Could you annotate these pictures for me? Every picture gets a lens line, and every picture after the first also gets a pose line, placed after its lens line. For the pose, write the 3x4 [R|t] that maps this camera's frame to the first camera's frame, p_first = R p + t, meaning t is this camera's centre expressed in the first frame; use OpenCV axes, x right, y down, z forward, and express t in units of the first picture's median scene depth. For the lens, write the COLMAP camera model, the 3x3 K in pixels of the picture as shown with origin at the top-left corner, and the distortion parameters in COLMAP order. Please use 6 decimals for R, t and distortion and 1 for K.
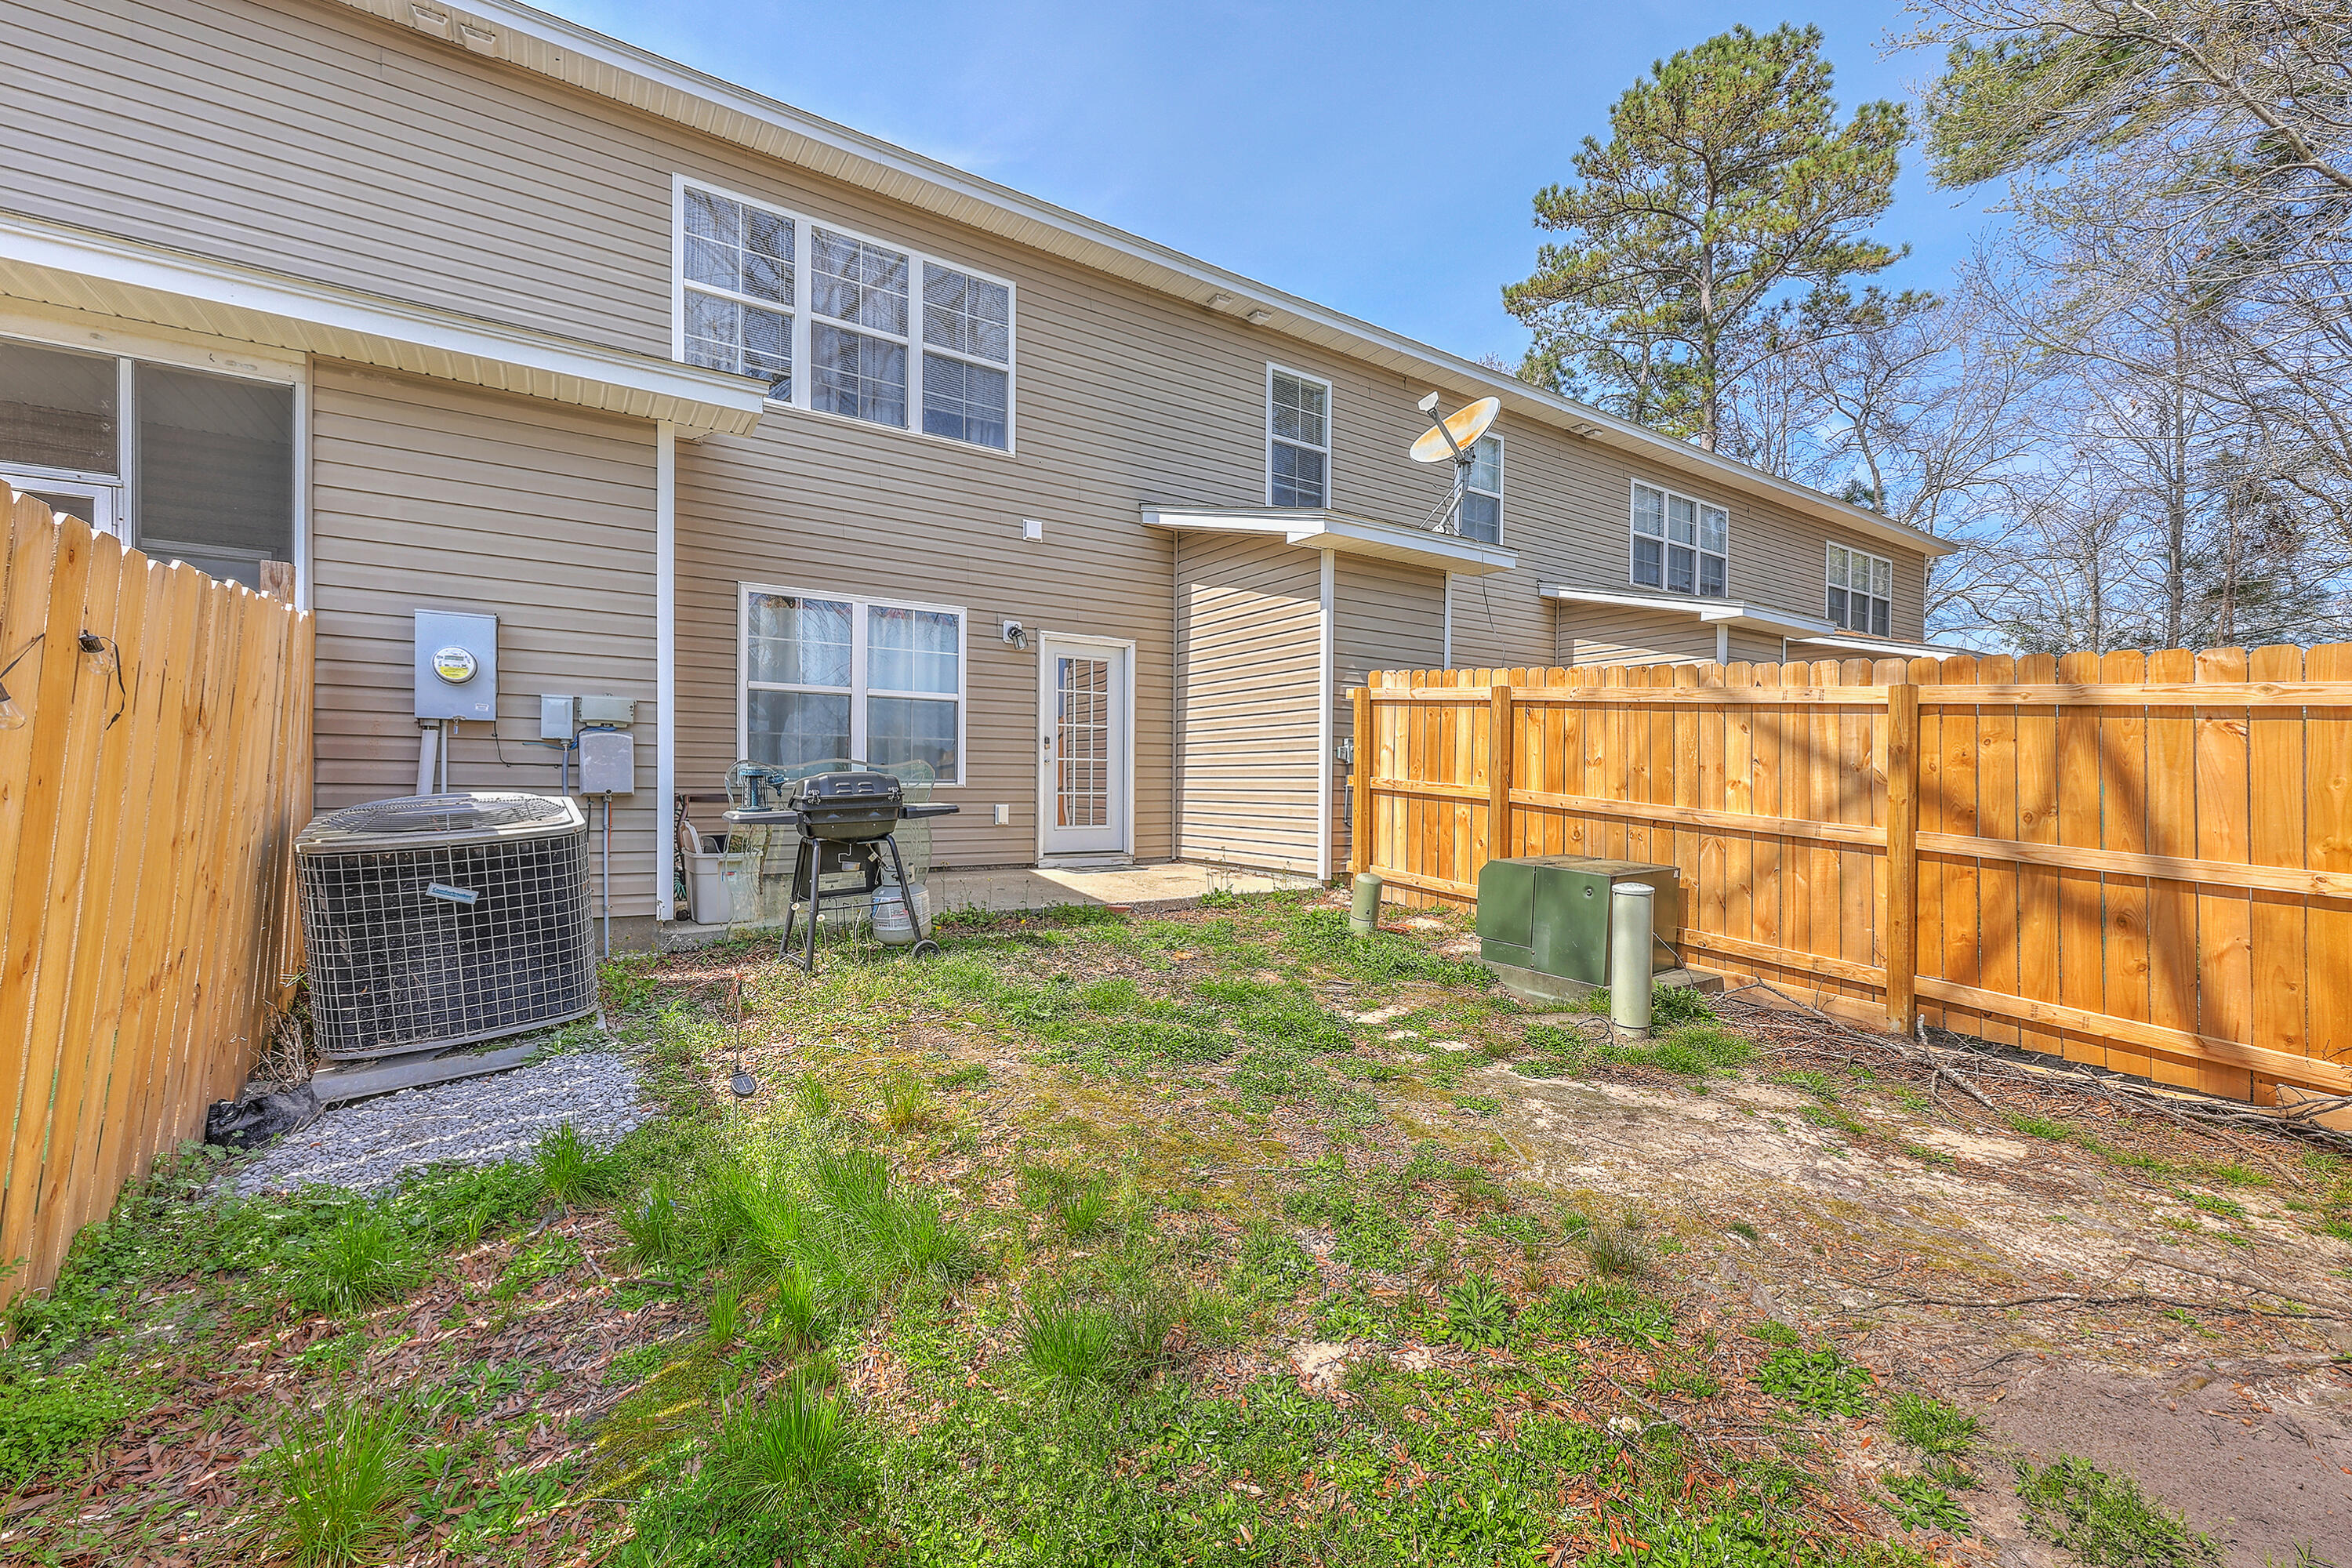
lens RADIAL K [[958.5, 0, 1178.8], [0, 958.5, 778.0], [0, 0, 1]] dist [-0.000965, -0.000020]
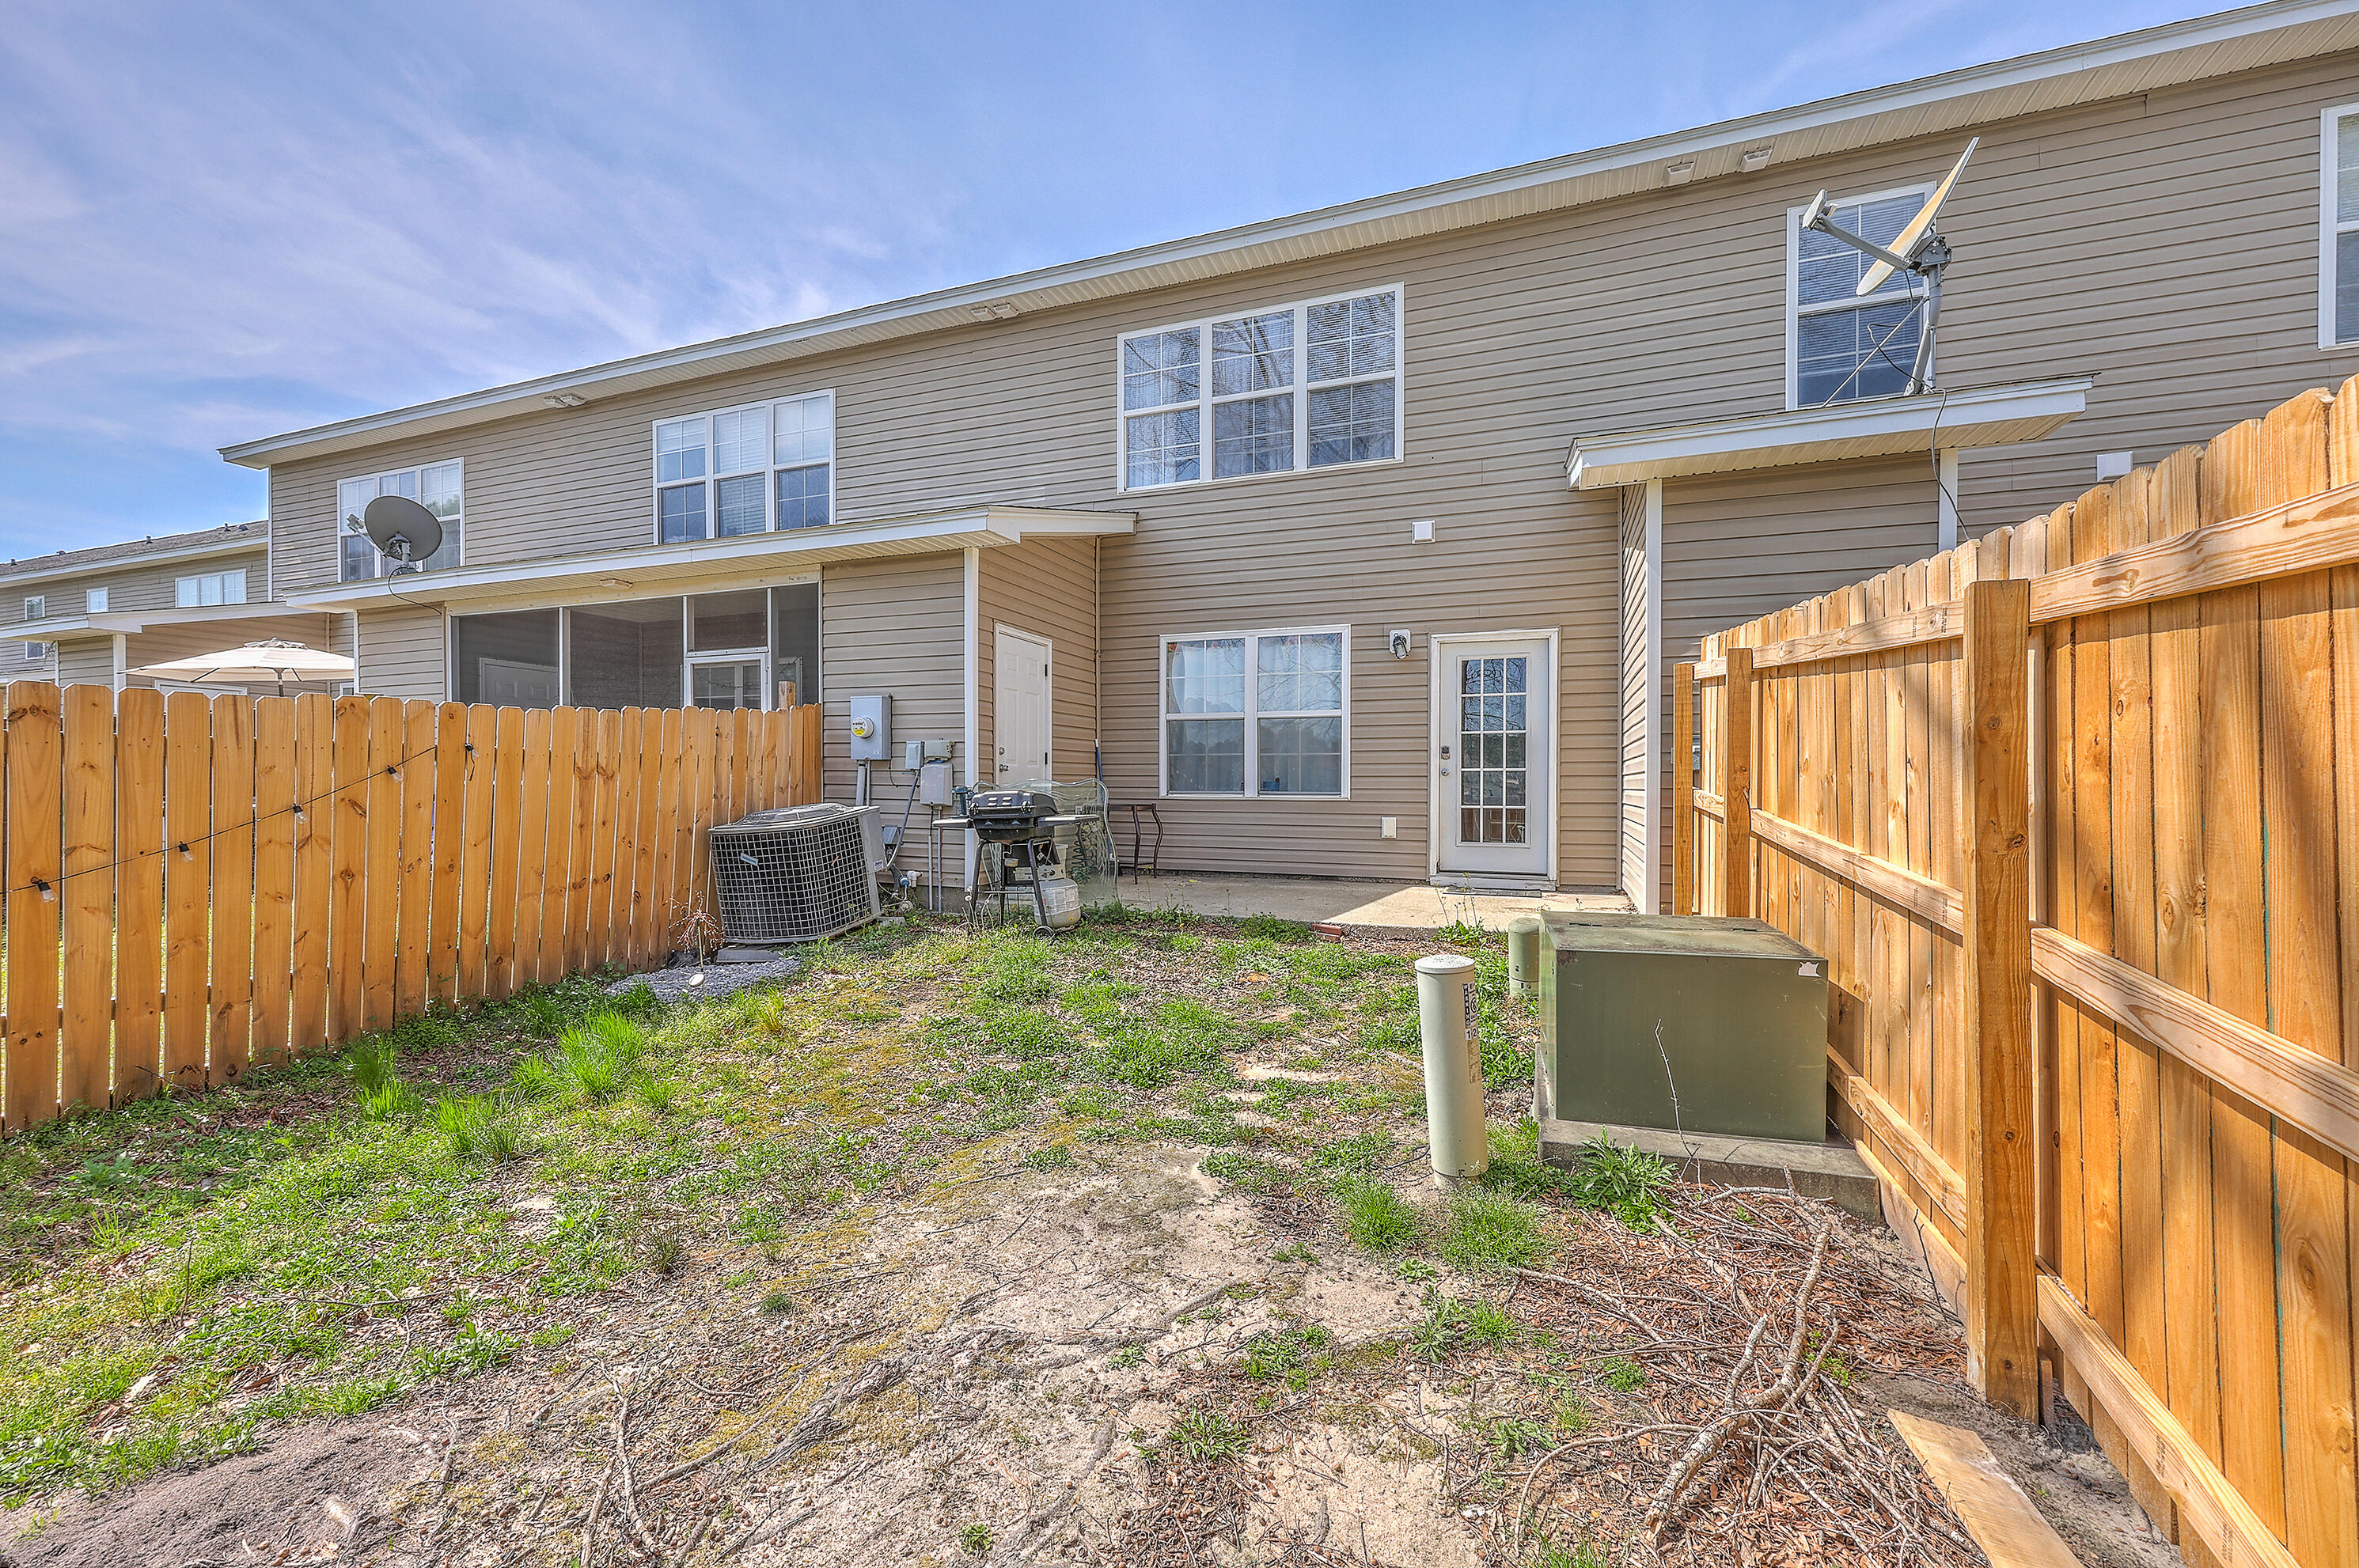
lens RADIAL K [[961.2, 0, 1182.1], [0, 961.2, 782.0], [0, 0, 1]] dist [-0.000965, -0.000020]
pose [[0.577058, -0.008316, -0.816661, 0.542386], [0.007084, 0.999962, -0.005177, -0.005357], [0.816672, -0.002798, 0.577095, 0.274786]]
